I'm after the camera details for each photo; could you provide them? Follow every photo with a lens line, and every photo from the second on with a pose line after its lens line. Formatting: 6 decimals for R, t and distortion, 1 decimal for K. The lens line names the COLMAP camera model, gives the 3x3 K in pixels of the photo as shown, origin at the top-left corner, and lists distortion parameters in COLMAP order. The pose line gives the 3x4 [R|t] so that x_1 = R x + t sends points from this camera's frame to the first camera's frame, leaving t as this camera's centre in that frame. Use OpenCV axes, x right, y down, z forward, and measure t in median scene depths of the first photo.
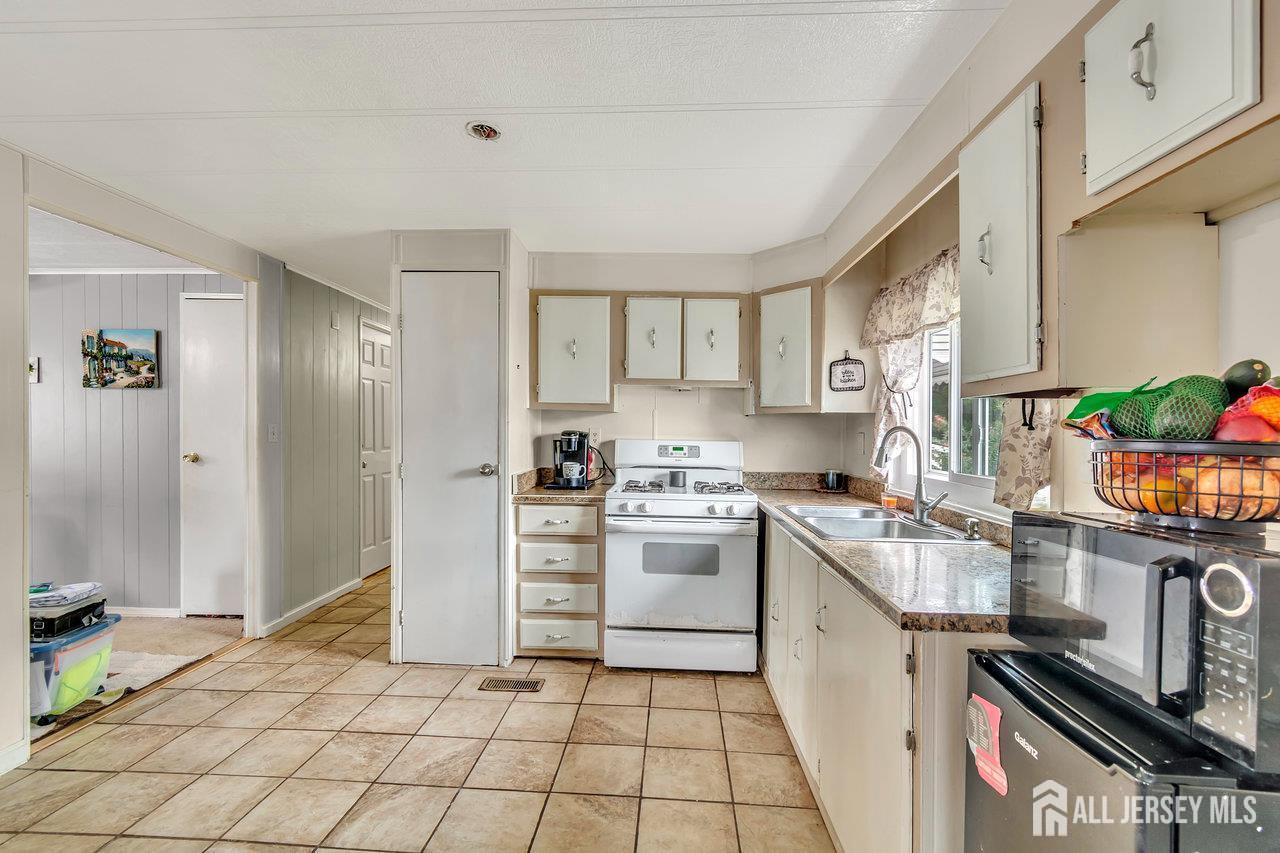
lens RADIAL K [[579.5, 0, 642.6], [0, 579.5, 427.5], [0, 0, 1]] dist [0.000215, 0.000445]
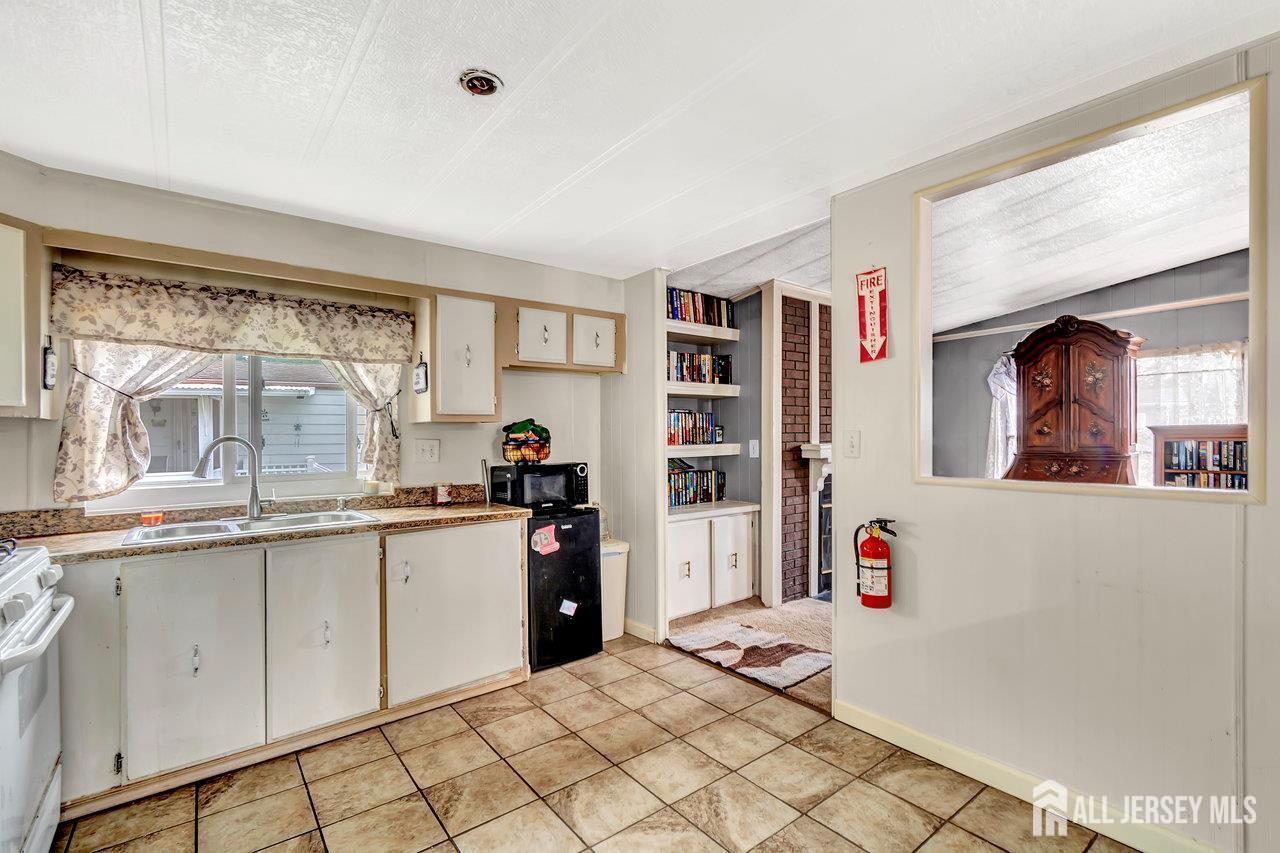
lens RADIAL K [[579.5, 0, 637.8], [0, 579.5, 440.5], [0, 0, 1]] dist [0.000215, 0.000445]
pose [[-0.659060, -0.004810, 0.752075, -0.550078], [0.003782, 0.999946, 0.009710, -0.001586], [-0.752081, 0.009244, -0.659006, 0.728548]]
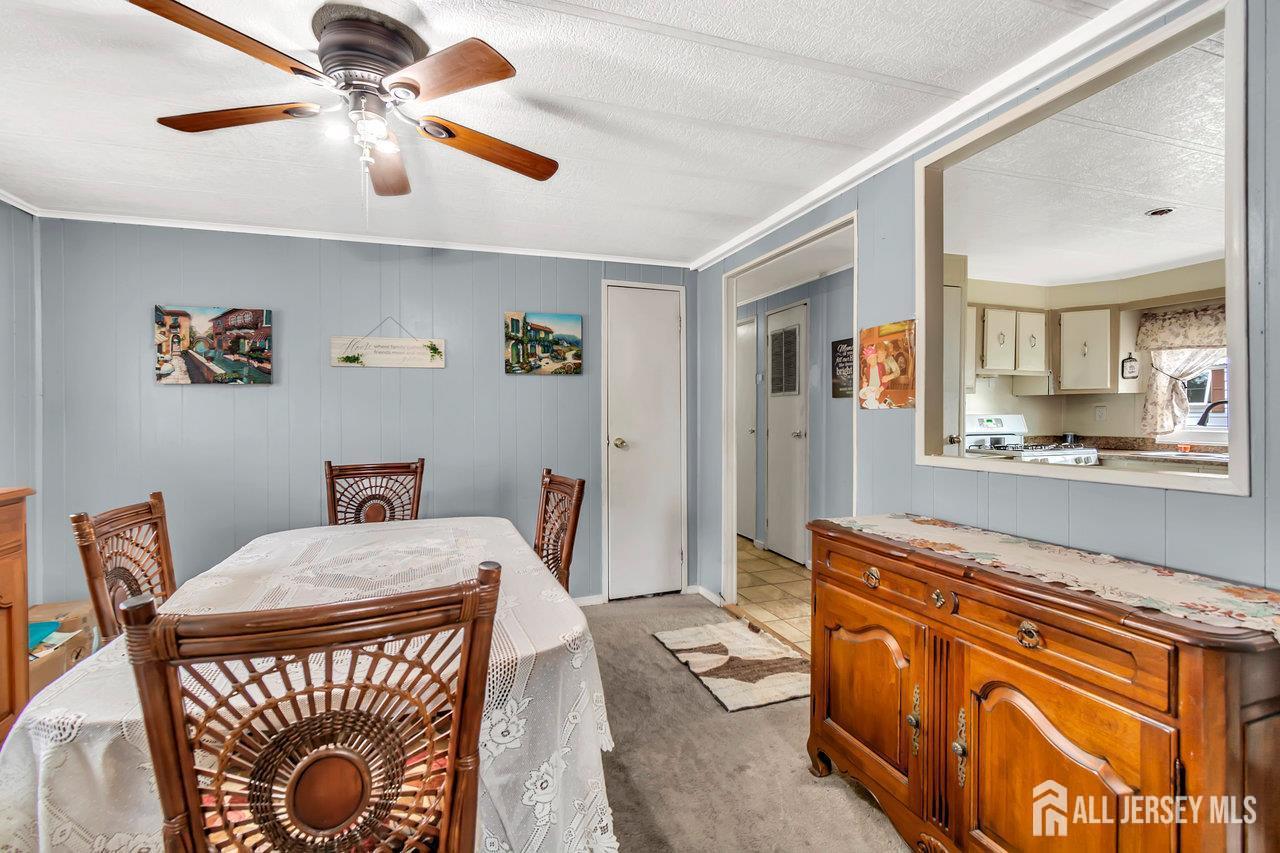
lens RADIAL K [[579.5, 0, 642.8], [0, 579.5, 402.2], [0, 0, 1]] dist [0.000215, 0.000445]
pose [[0.928487, -0.015399, 0.371046, -1.112645], [0.017862, 0.999835, -0.003201, -0.015291], [-0.370935, 0.009600, 0.928609, 0.042068]]
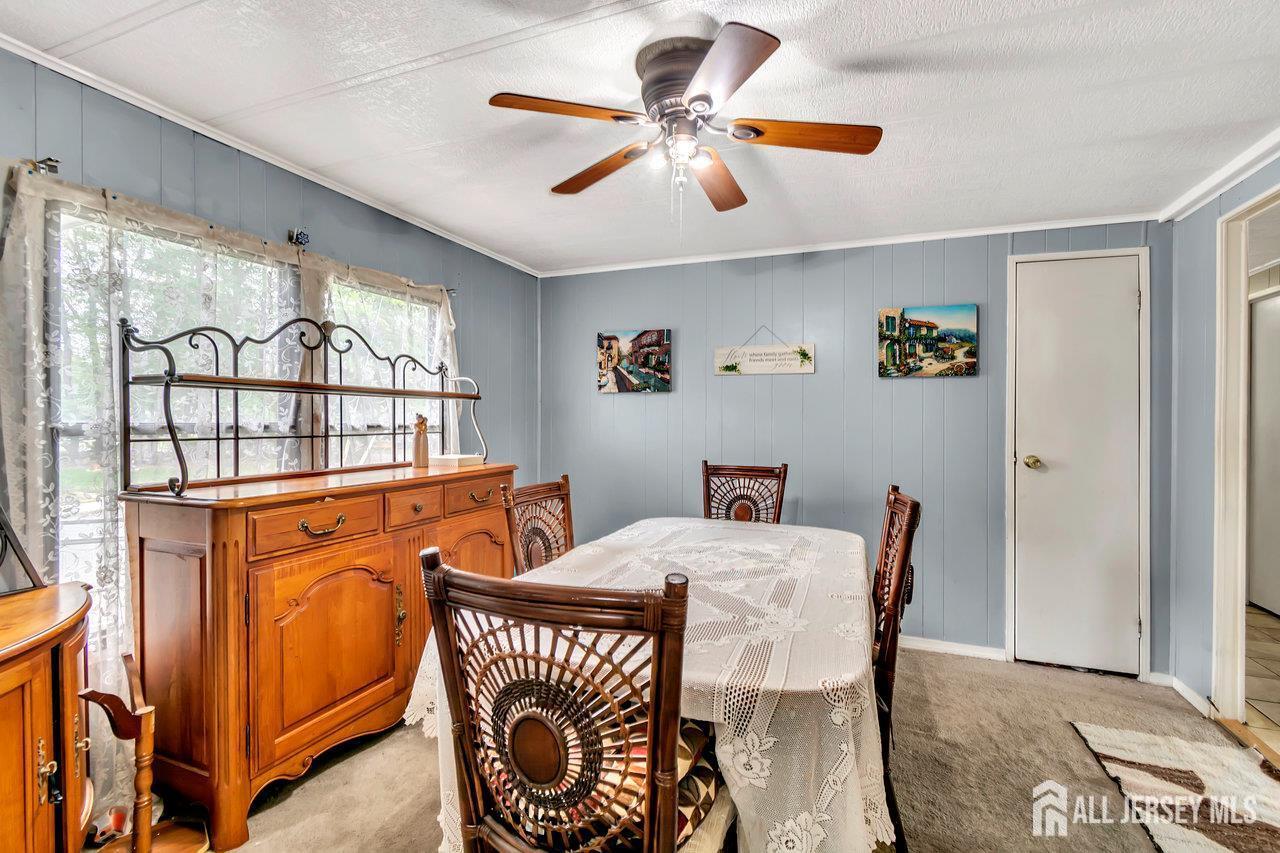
lens RADIAL K [[579.5, 0, 643.6], [0, 579.5, 409.6], [0, 0, 1]] dist [0.000215, 0.000445]
pose [[0.942337, -0.007076, -0.334590, -1.010656], [0.003528, 0.999931, -0.011209, -0.012560], [0.334647, 0.009382, 0.942297, 0.075053]]
